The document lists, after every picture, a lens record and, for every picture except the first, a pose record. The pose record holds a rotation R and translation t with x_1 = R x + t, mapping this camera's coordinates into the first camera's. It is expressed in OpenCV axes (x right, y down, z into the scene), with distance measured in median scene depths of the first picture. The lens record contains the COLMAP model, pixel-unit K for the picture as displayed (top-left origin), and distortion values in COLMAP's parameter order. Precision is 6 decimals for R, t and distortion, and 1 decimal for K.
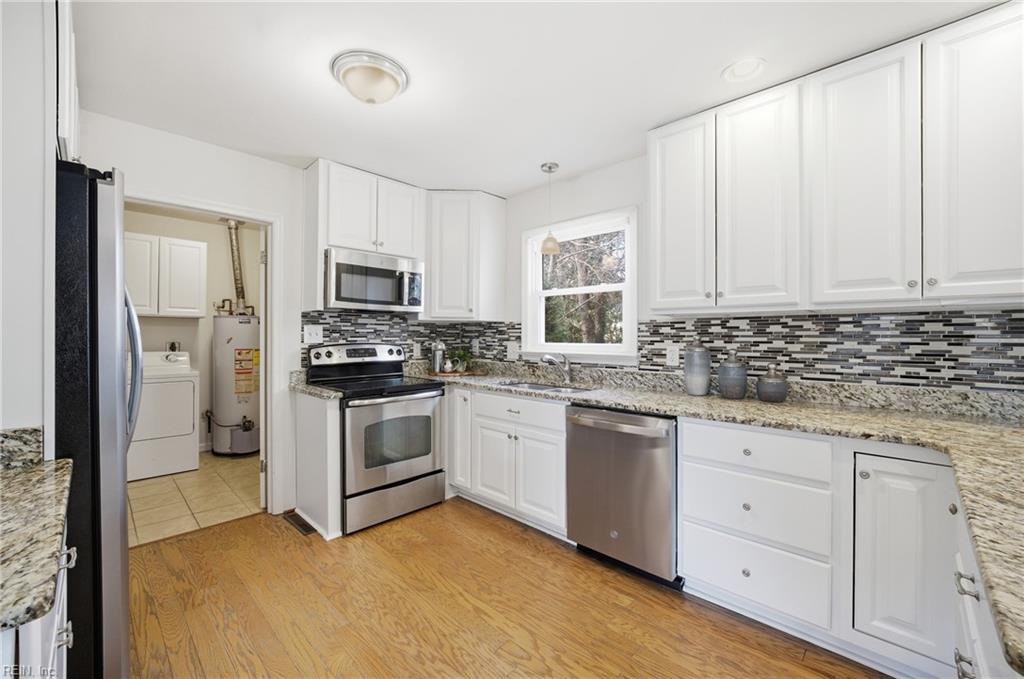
lens RADIAL K [[411.5, 0, 506.4], [0, 411.5, 335.7], [0, 0, 1]] dist [-0.020913, 0.001648]
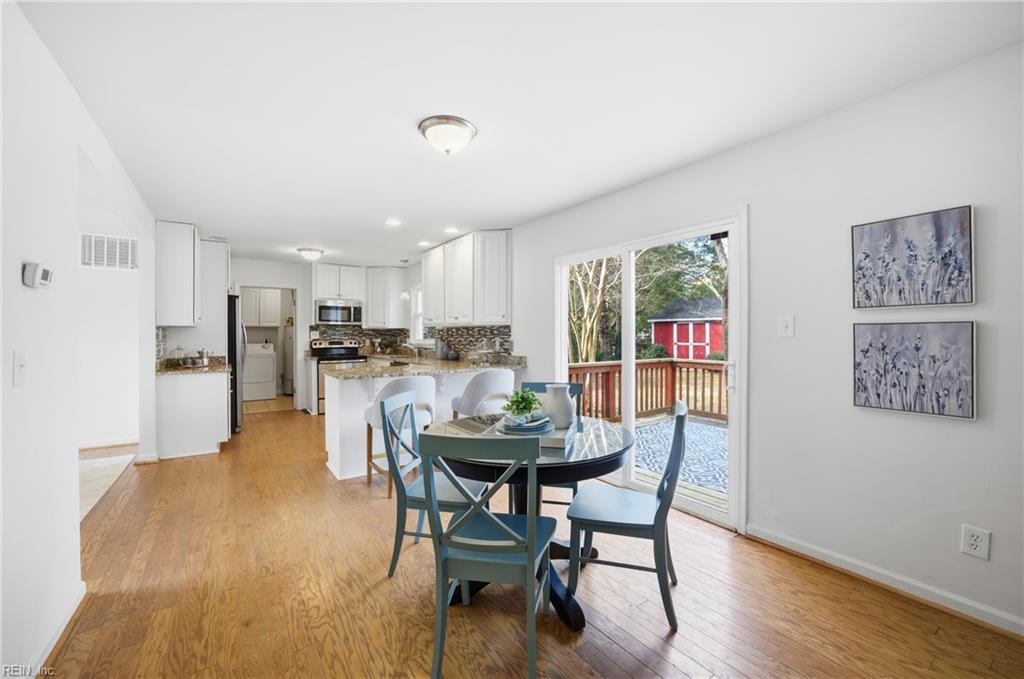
lens RADIAL K [[411.5, 0, 509.3], [0, 411.5, 335.3], [0, 0, 1]] dist [-0.020913, 0.001648]
pose [[0.981085, -0.004590, -0.193523, 1.140562], [0.005101, 0.999985, 0.002142, -0.001623], [0.193510, -0.003088, 0.981093, -1.147527]]
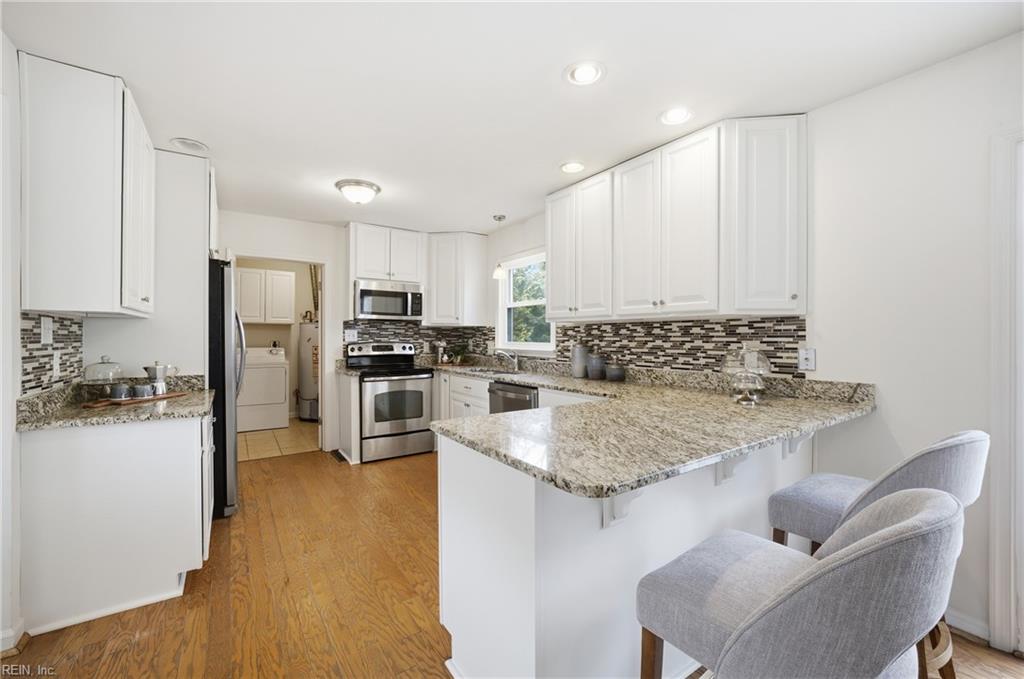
lens RADIAL K [[411.5, 0, 509.0], [0, 411.5, 338.5], [0, 0, 1]] dist [-0.020913, 0.001648]
pose [[0.980250, -0.000237, -0.197761, 0.428440], [0.001156, 0.999989, 0.004533, 0.000503], [0.197757, -0.004672, 0.980240, -0.395531]]
